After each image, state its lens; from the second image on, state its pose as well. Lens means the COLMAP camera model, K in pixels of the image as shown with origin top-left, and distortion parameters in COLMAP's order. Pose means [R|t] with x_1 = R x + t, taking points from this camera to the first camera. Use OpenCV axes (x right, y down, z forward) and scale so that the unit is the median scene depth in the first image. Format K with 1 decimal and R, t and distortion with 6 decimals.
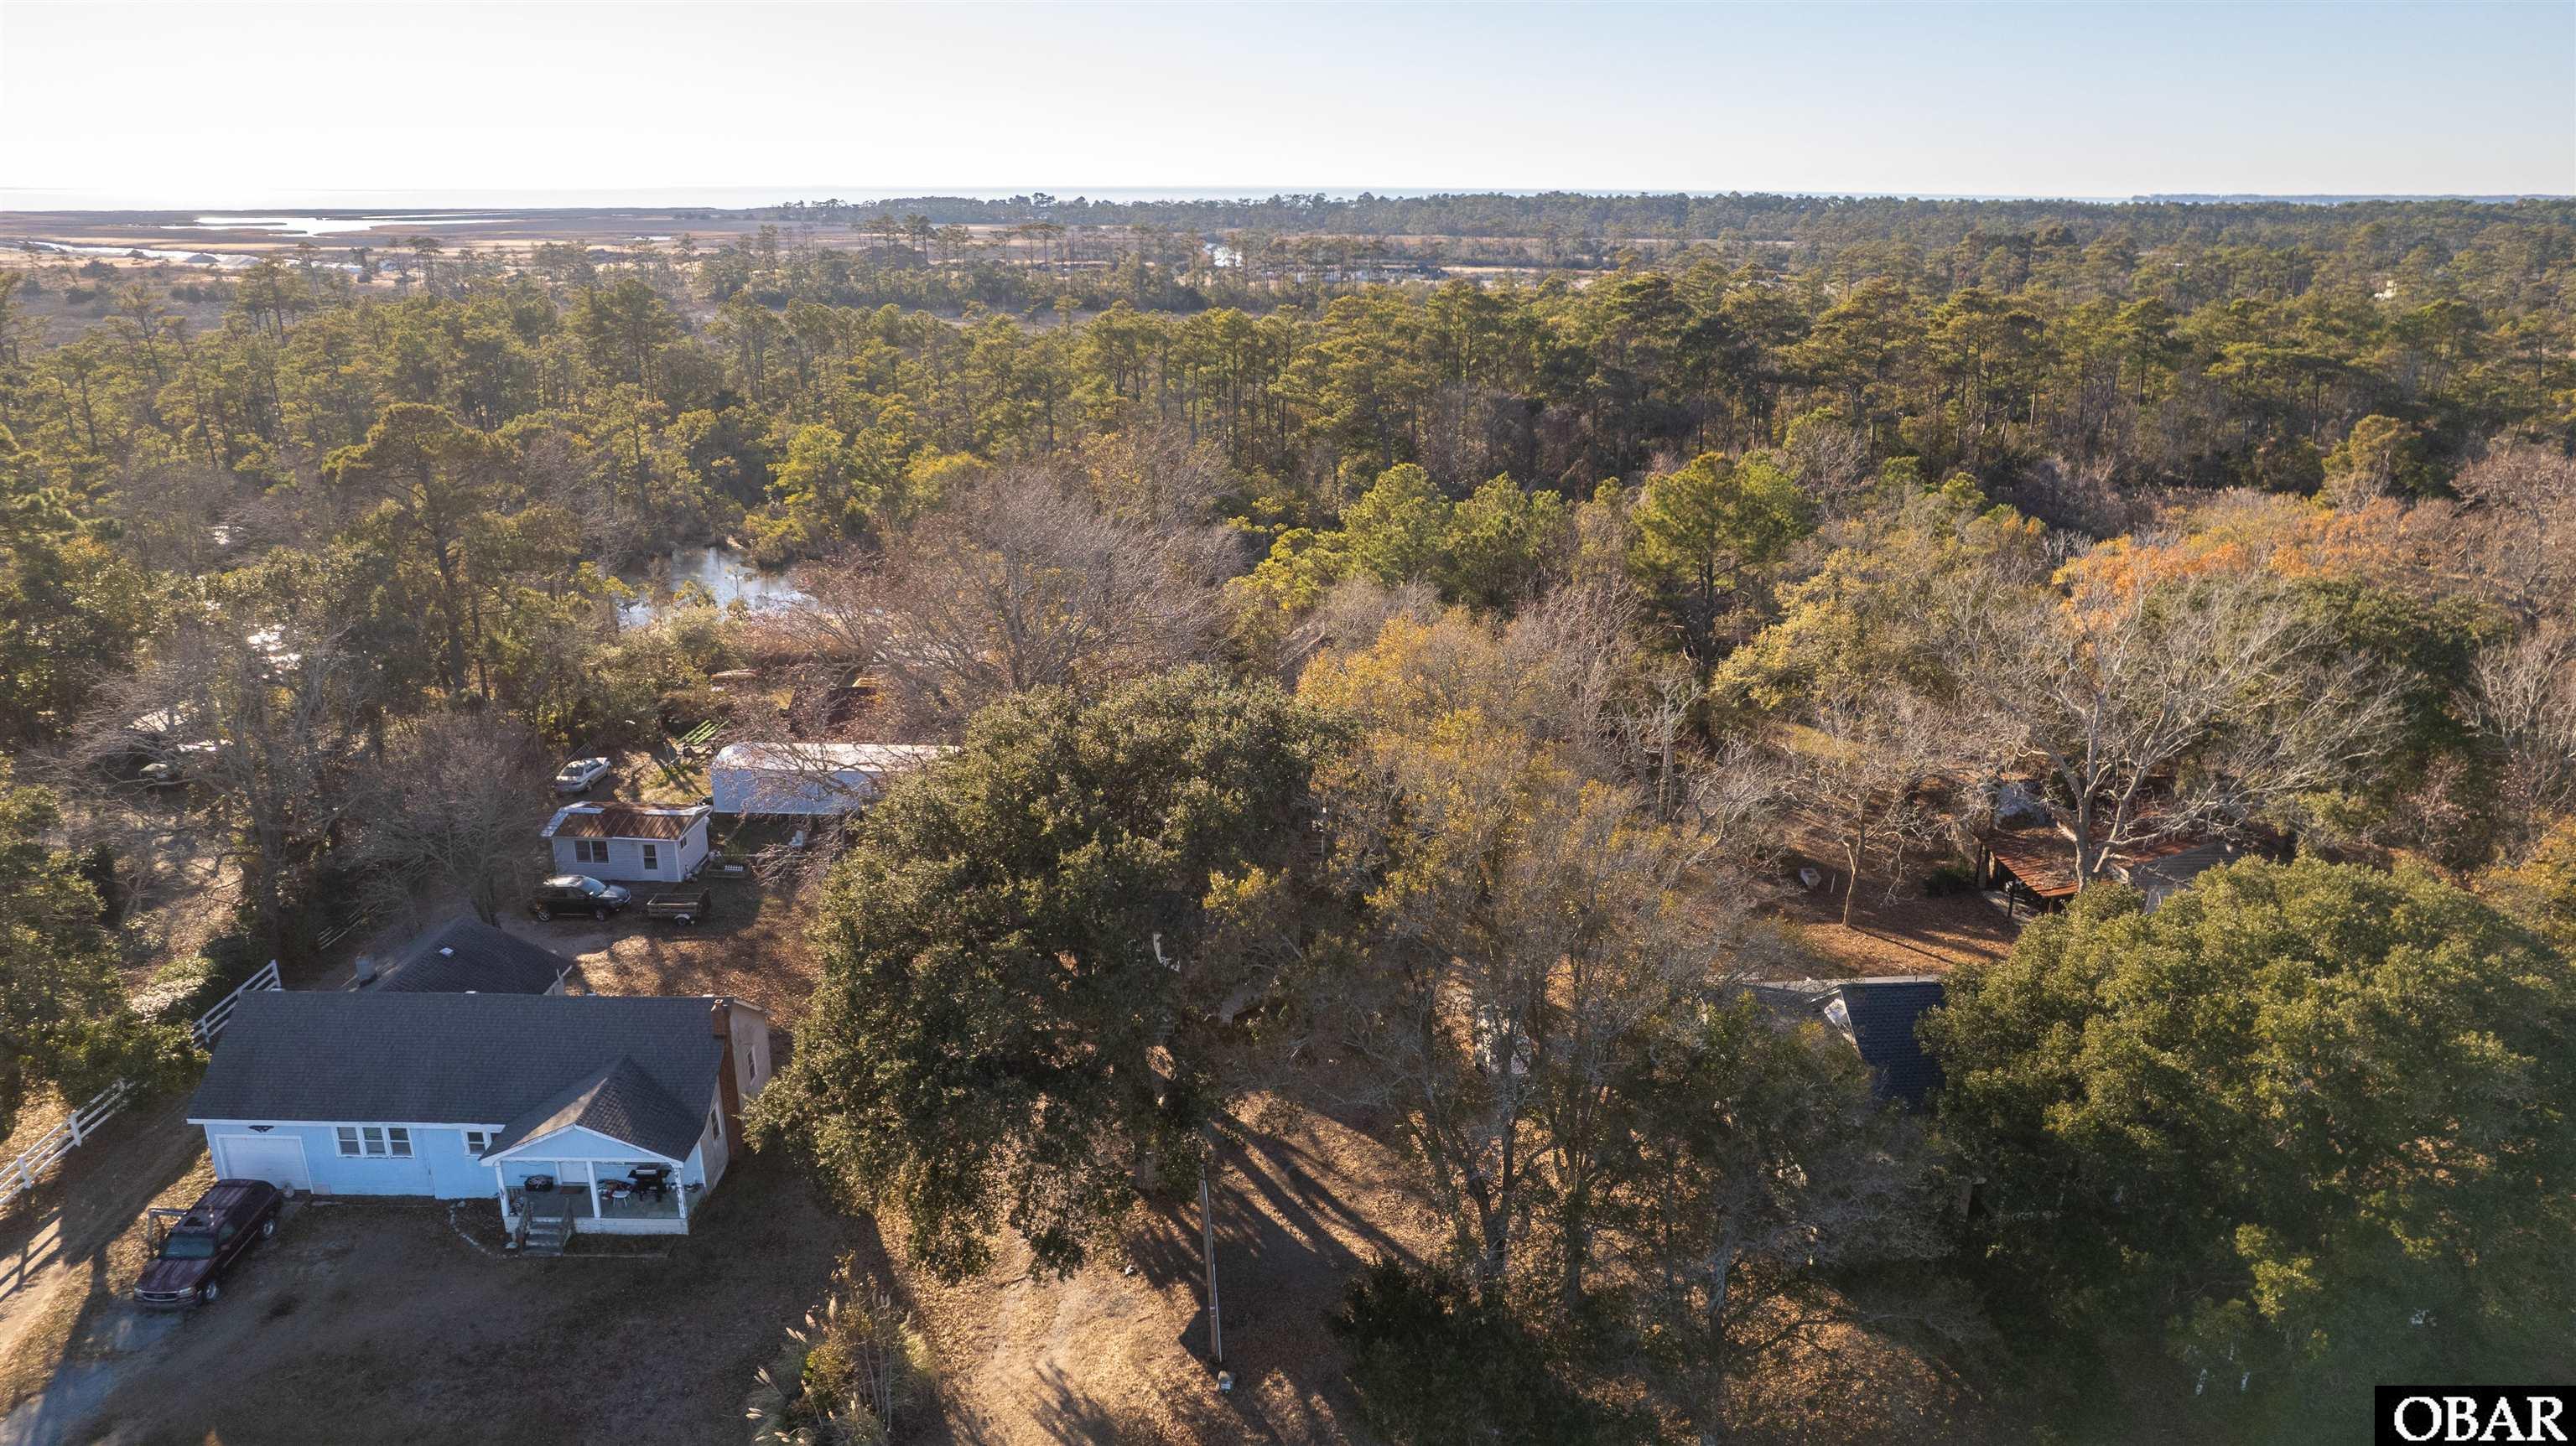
lens RADIAL K [[1676.7, 0, 1283.2], [0, 1676.7, 722.7], [0, 0, 1]] dist [-0.082854, 0.069322]
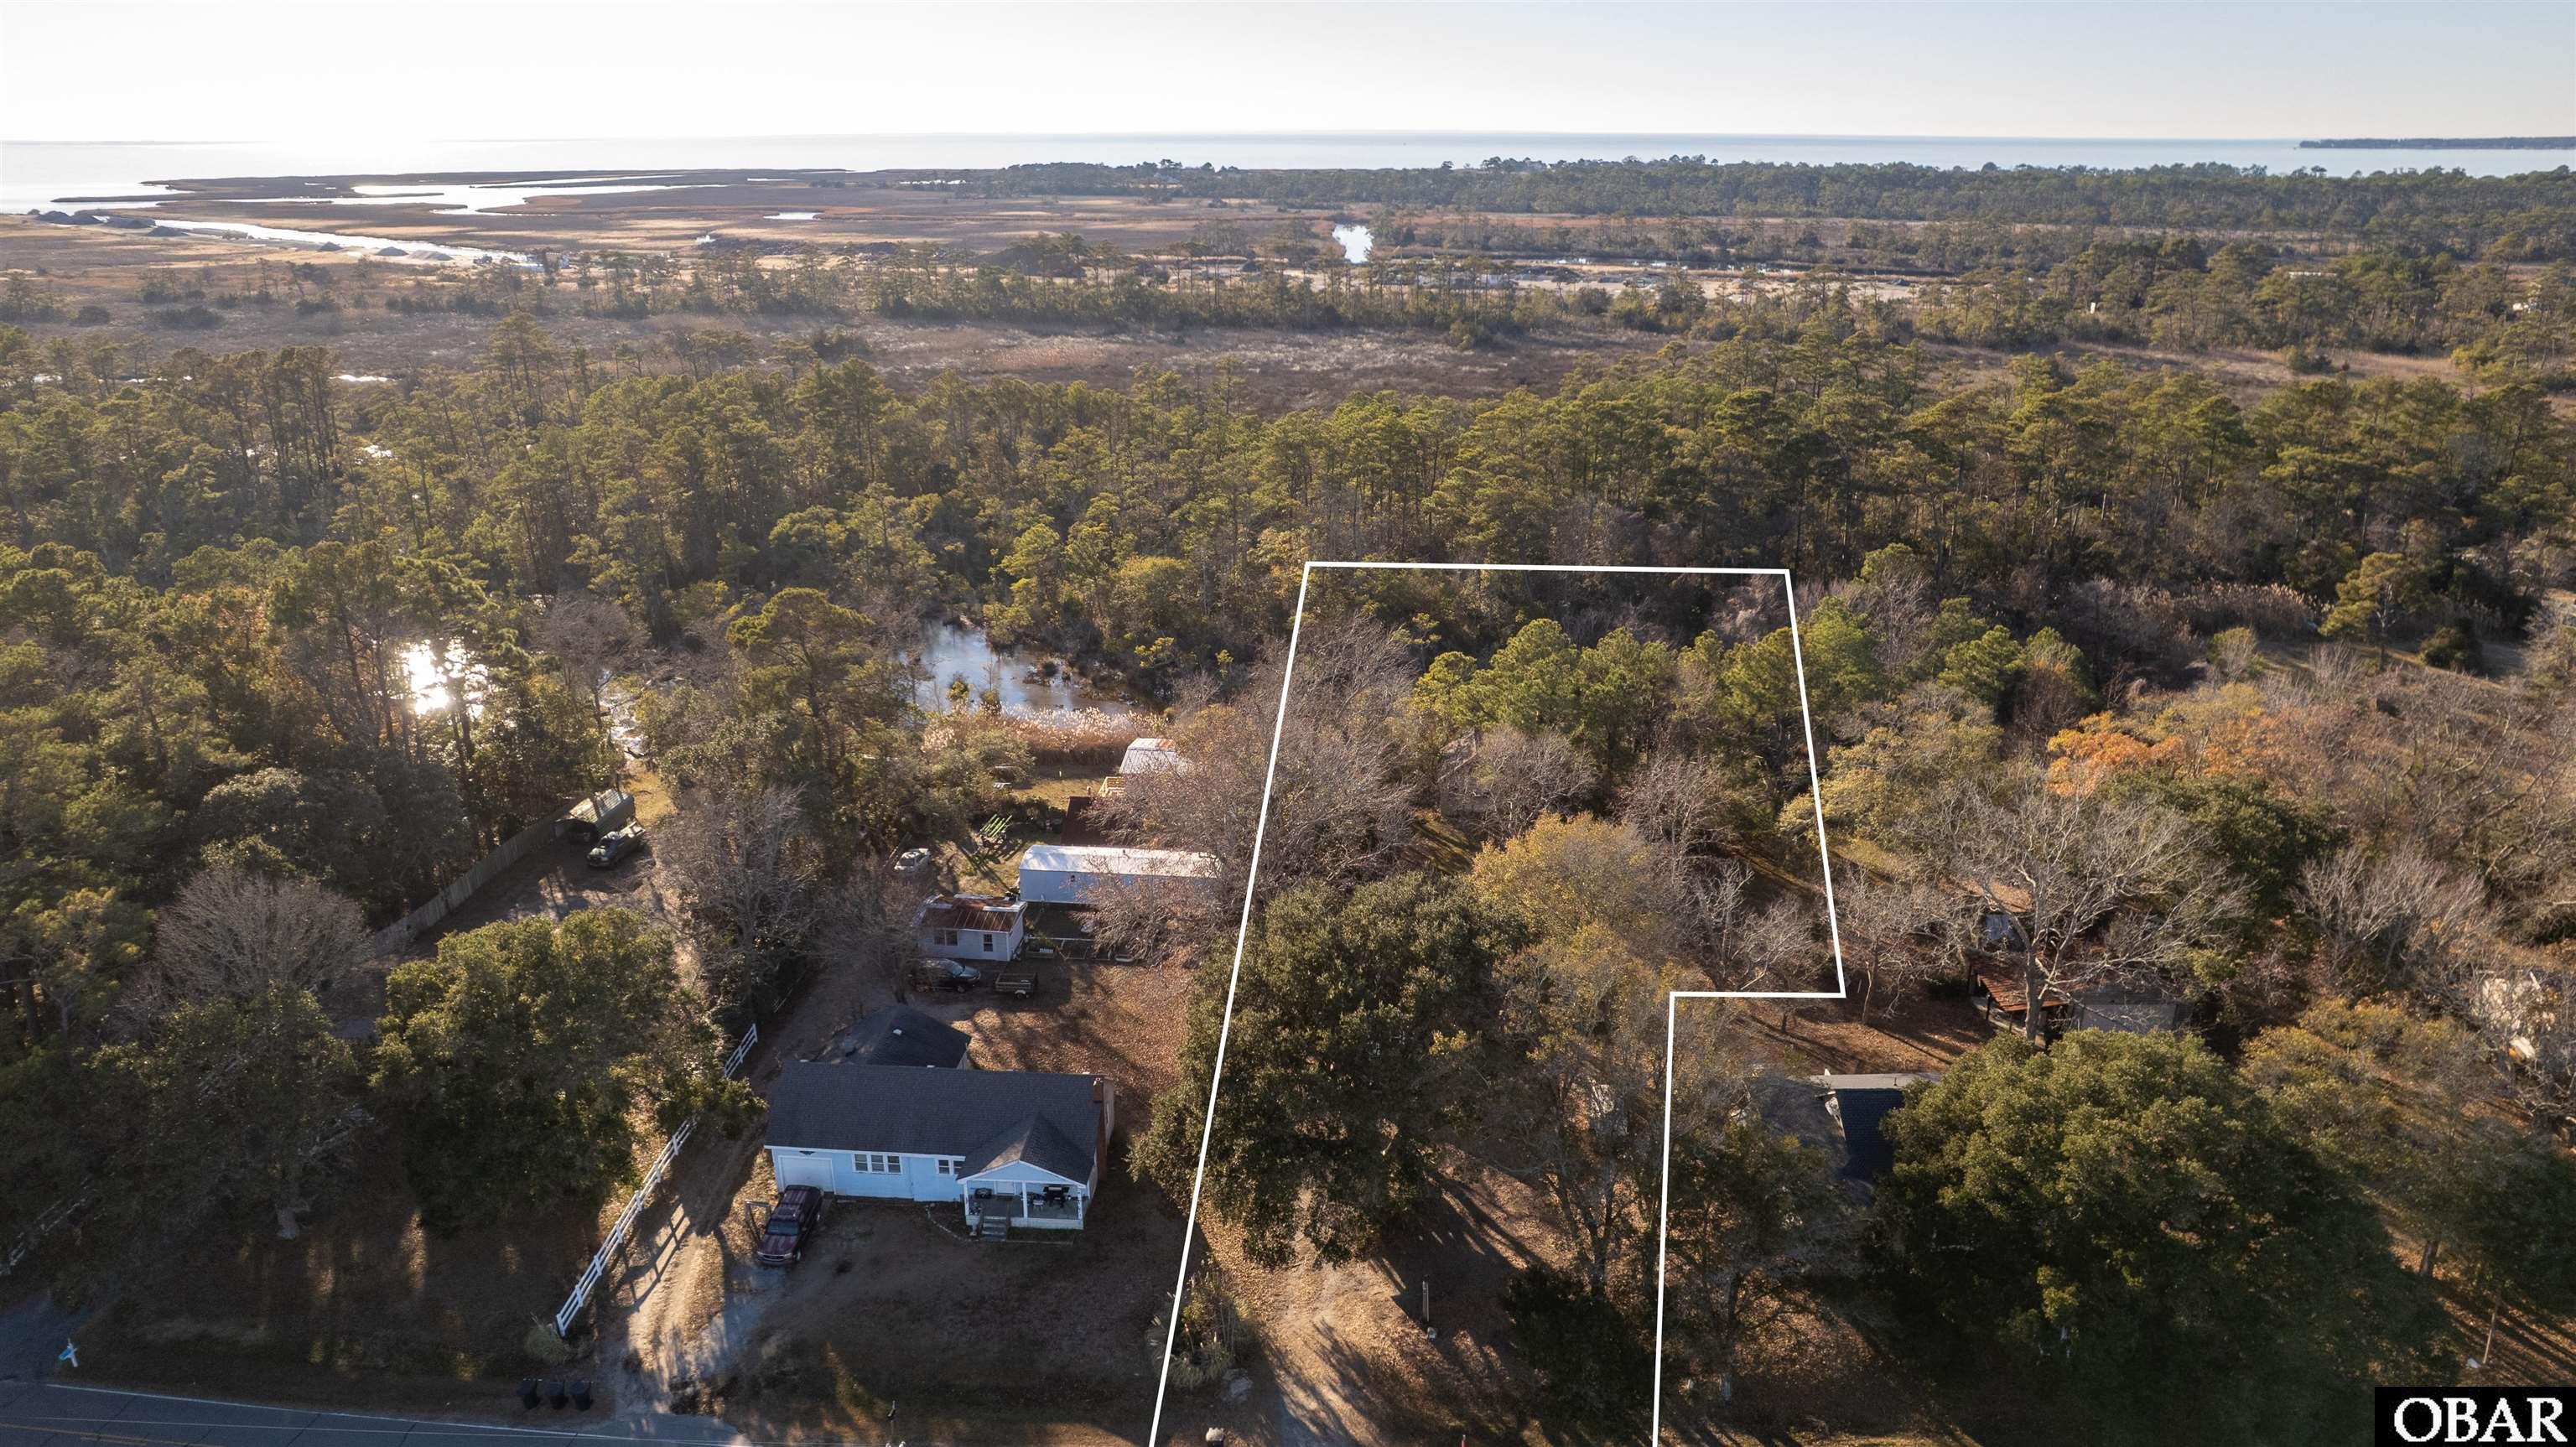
lens RADIAL K [[1676.8, 0, 1283.2], [0, 1676.8, 723.2], [0, 0, 1]] dist [-0.082854, 0.069322]
pose [[0.997449, 0.016650, -0.069419, -0.068875], [-0.015027, 0.999603, 0.023840, -0.214030], [0.069789, -0.022736, 0.997303, -0.558090]]
